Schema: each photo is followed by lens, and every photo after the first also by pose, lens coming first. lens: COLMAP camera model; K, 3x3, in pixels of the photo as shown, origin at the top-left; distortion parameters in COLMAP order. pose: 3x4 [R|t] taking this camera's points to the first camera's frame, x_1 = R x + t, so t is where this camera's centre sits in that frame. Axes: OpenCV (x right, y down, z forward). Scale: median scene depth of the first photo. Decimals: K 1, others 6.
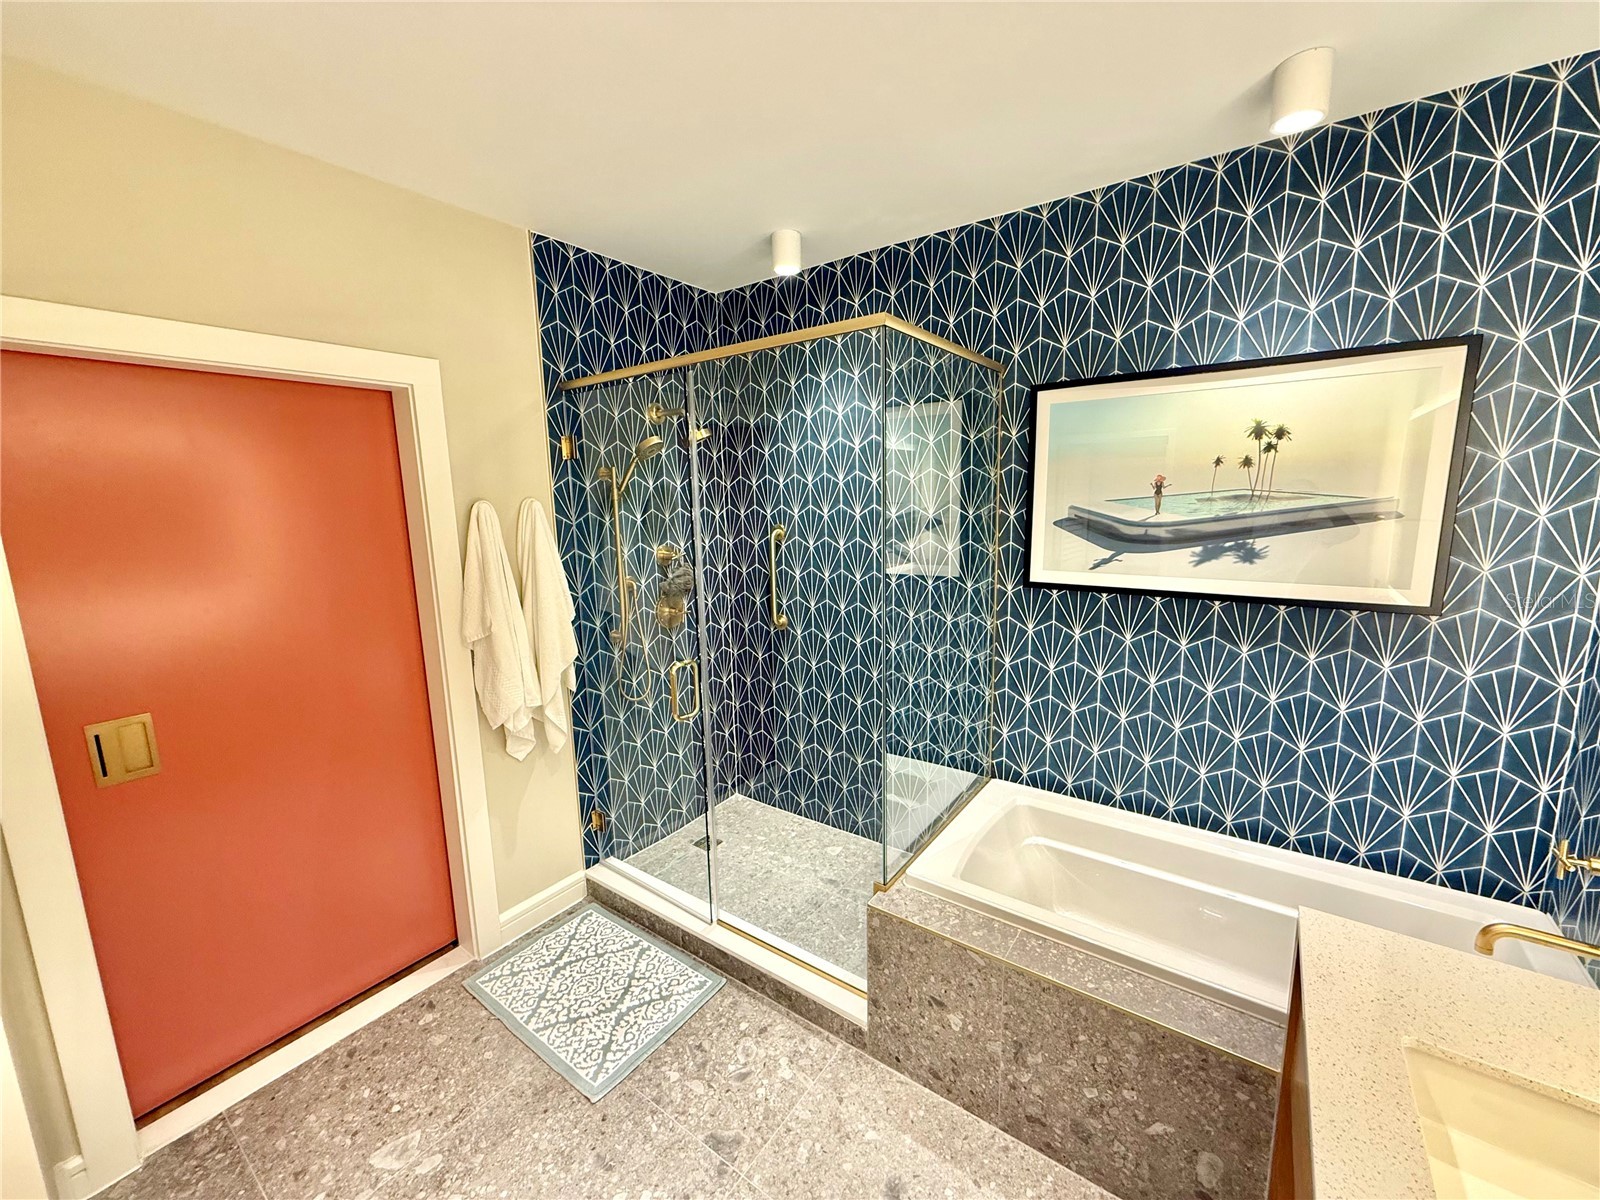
lens RADIAL K [[636.7, 0, 800.0], [0, 636.7, 600.0], [0, 0, 1]] dist [0.003450, 0.000480]
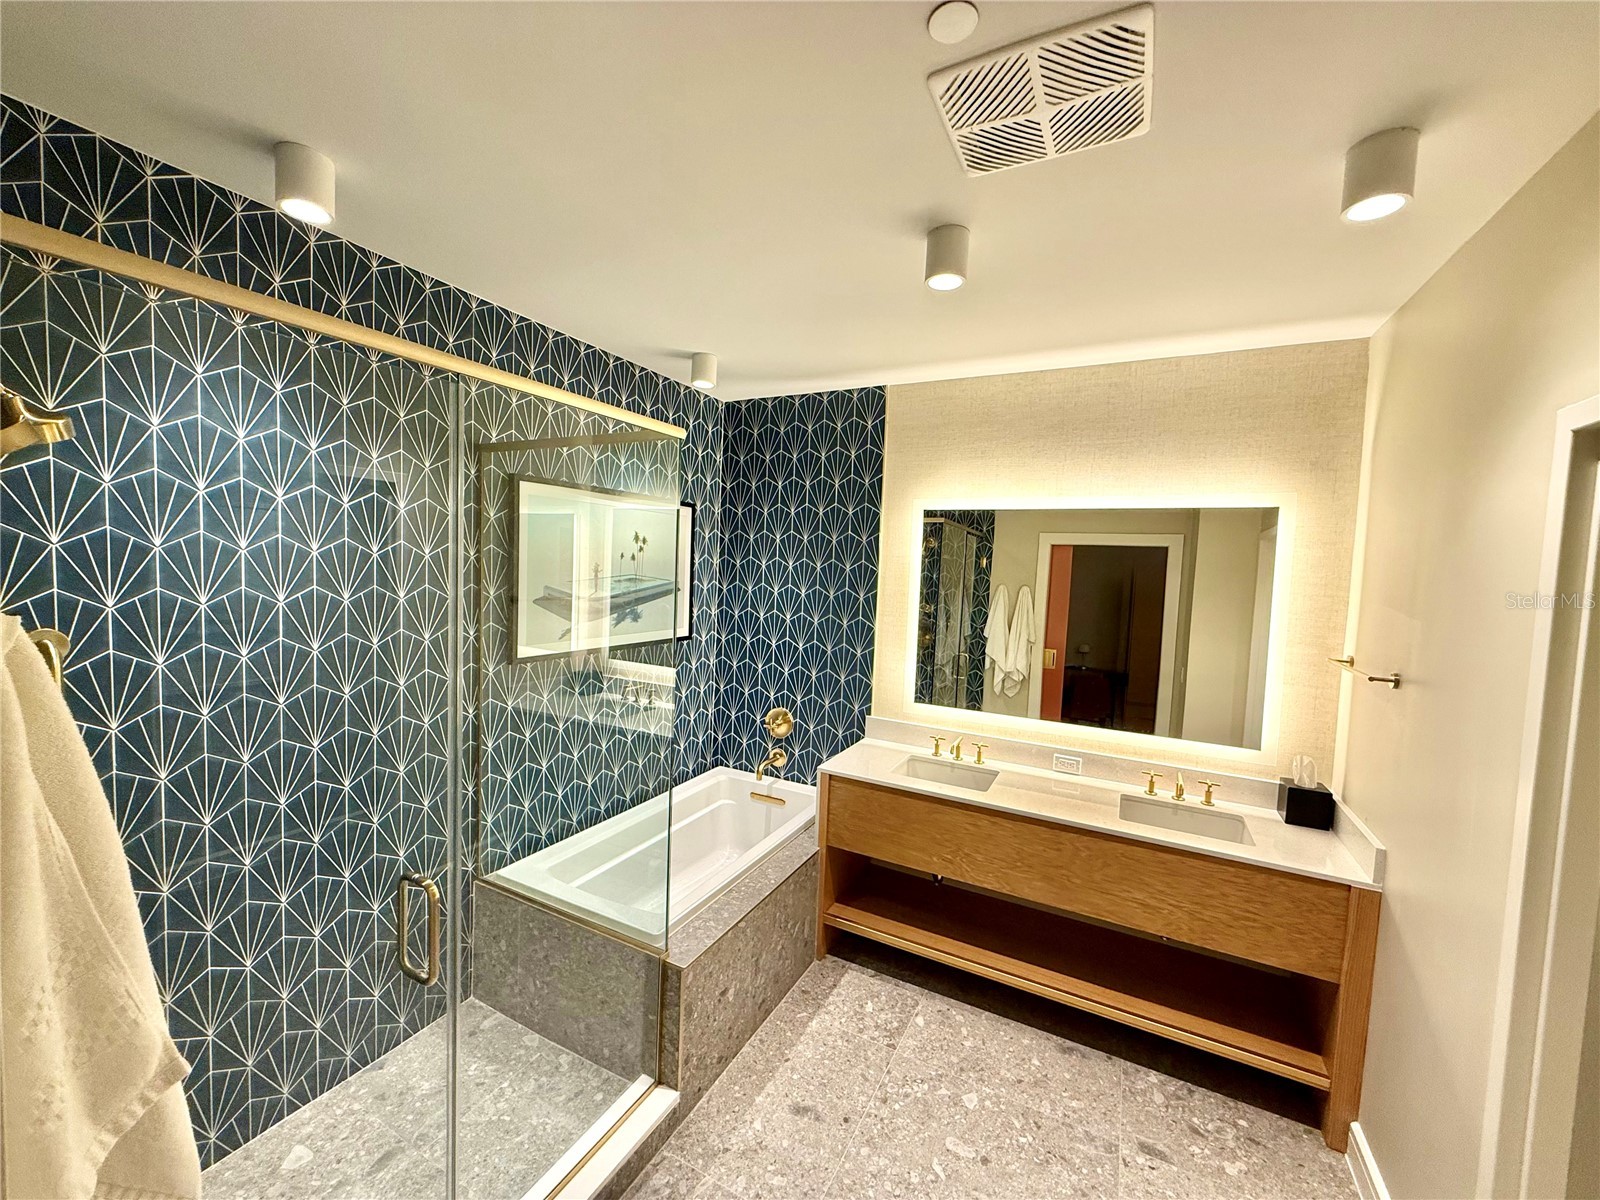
lens RADIAL K [[636.7, 0, 800.0], [0, 636.7, 600.0], [0, 0, 1]] dist [0.003450, 0.000480]
pose [[-0.142785, -0.039874, 0.988950, -0.883375], [0.130189, 0.989750, 0.058703, -0.150495], [-0.981154, 0.137133, -0.136130, 0.823829]]
